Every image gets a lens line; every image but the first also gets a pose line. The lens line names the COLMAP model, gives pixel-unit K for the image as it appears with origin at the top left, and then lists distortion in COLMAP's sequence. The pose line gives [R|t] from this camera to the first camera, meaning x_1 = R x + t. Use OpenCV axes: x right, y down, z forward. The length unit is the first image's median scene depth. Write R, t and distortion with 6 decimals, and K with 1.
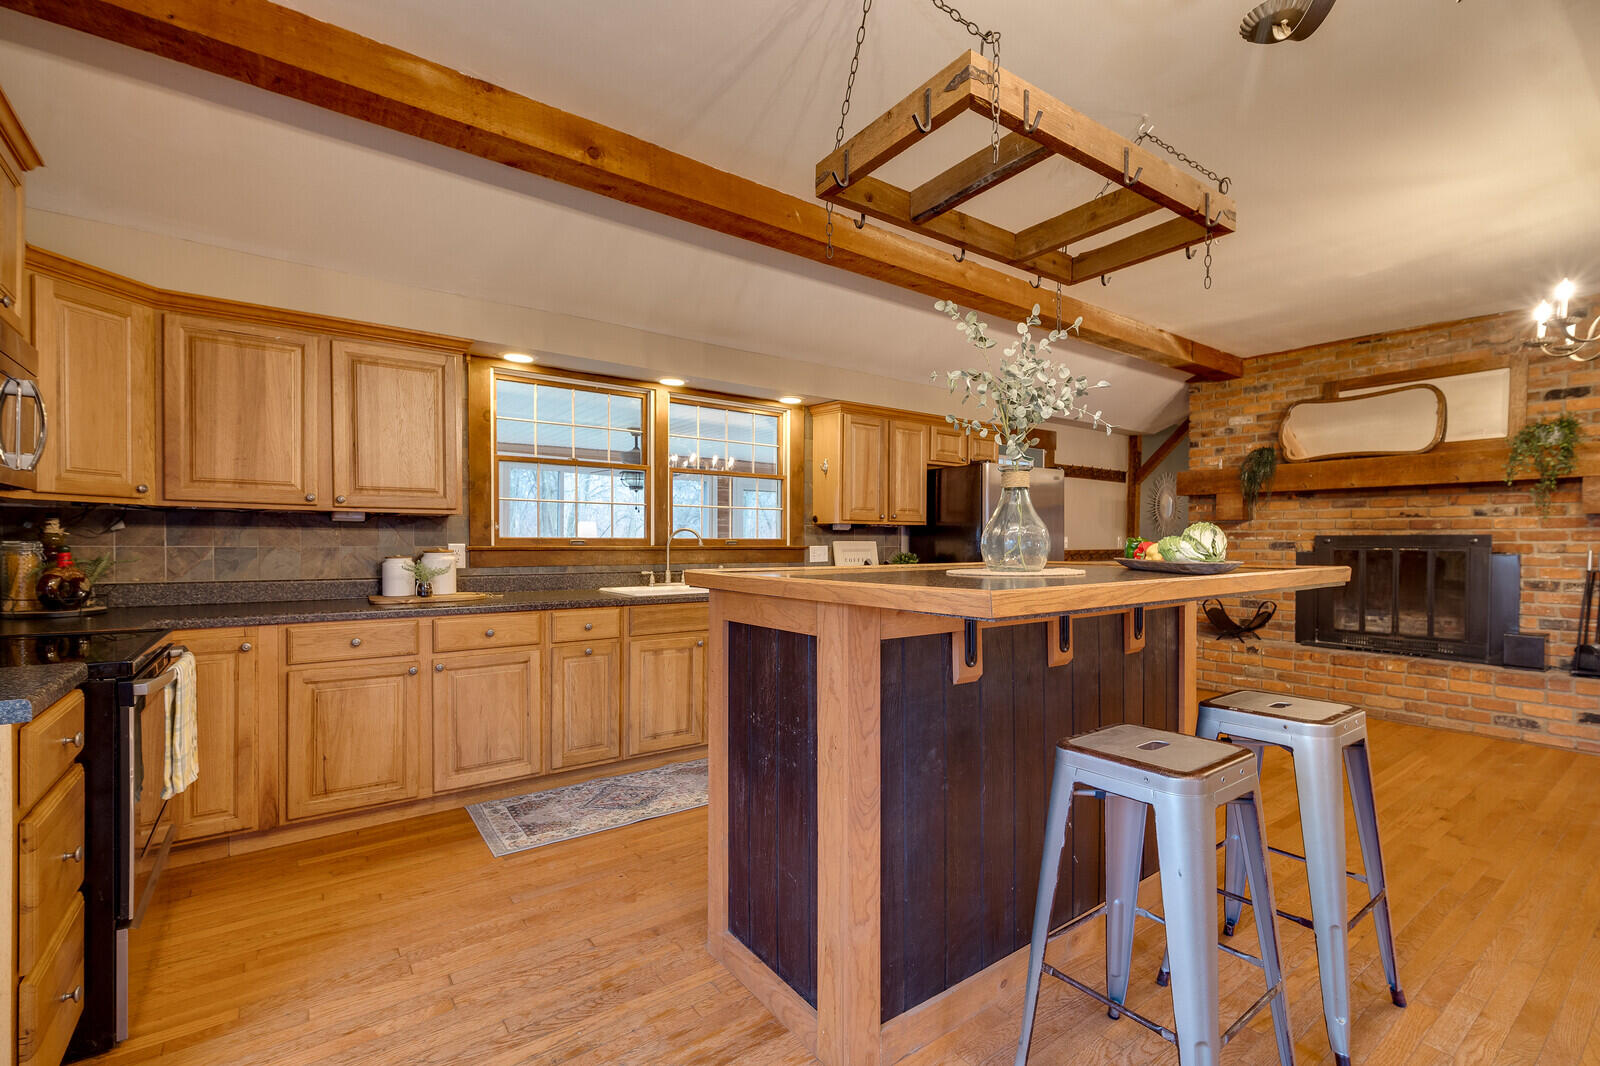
lens RADIAL K [[702.4, 0, 795.1], [0, 702.4, 546.7], [0, 0, 1]] dist [-0.002615, 0.001027]
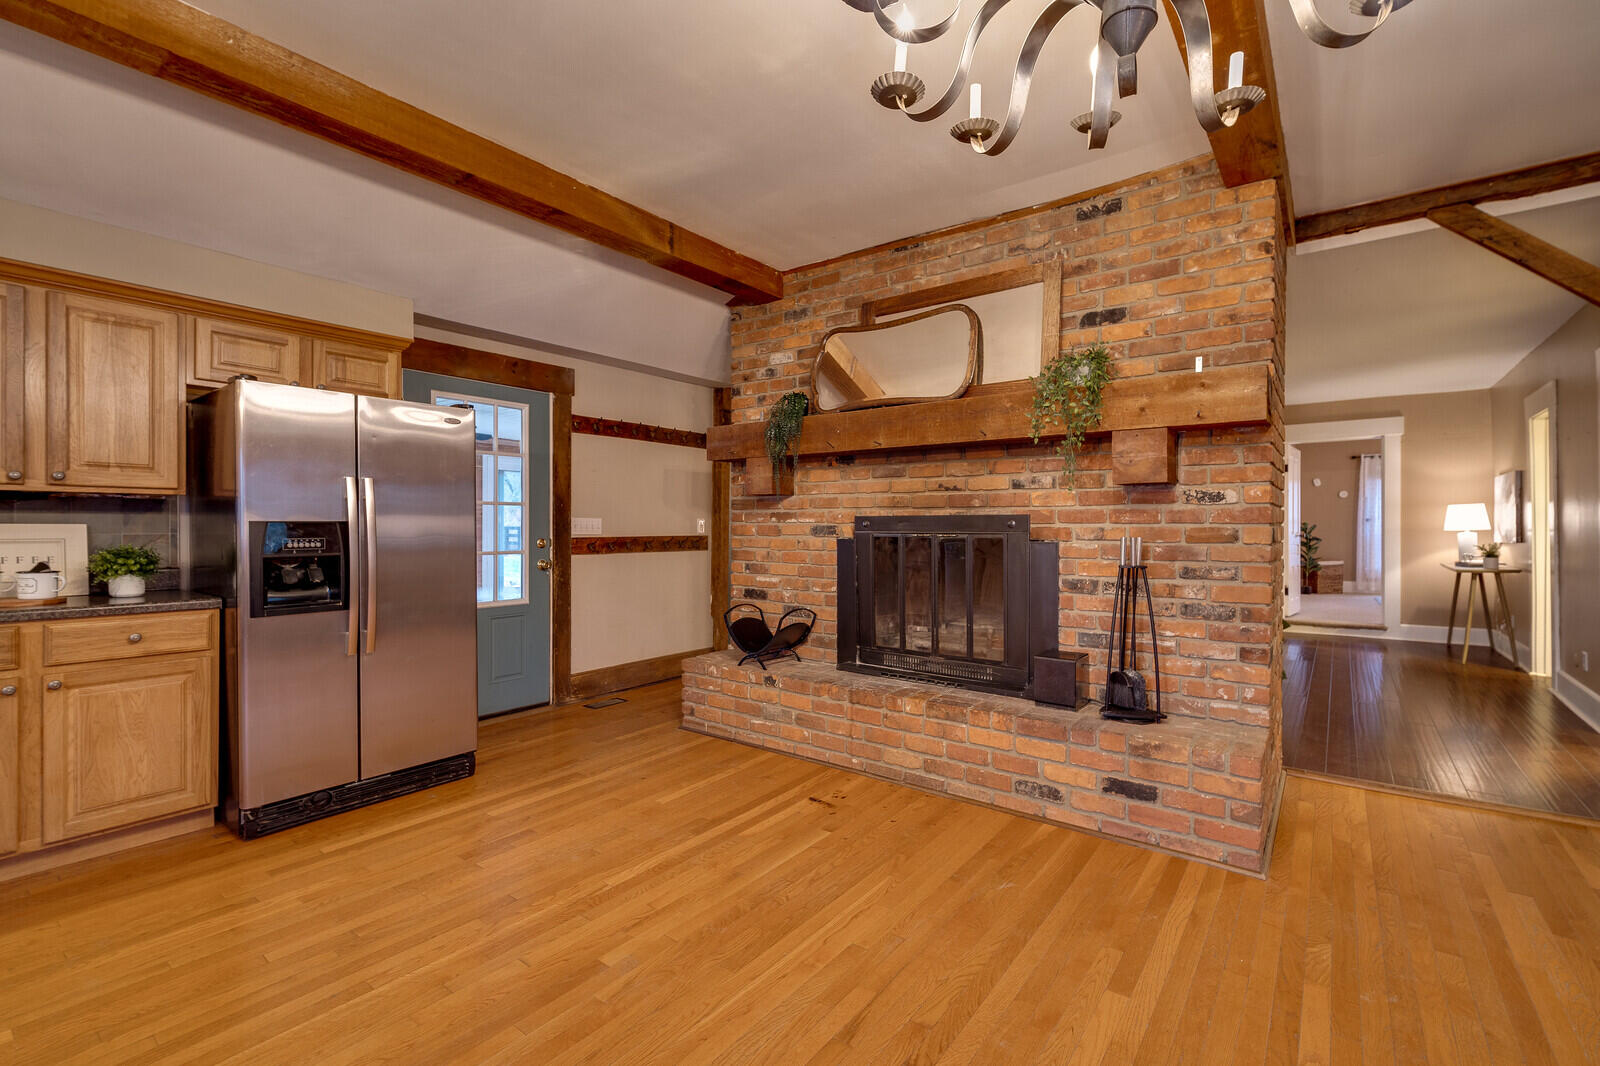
lens RADIAL K [[702.4, 0, 803.4], [0, 702.4, 524.2], [0, 0, 1]] dist [-0.002615, 0.001027]
pose [[0.959710, -0.000220, 0.280994, 0.541989], [0.003061, 0.999949, -0.009671, -0.001351], [-0.280977, 0.010142, 0.959661, 0.357543]]
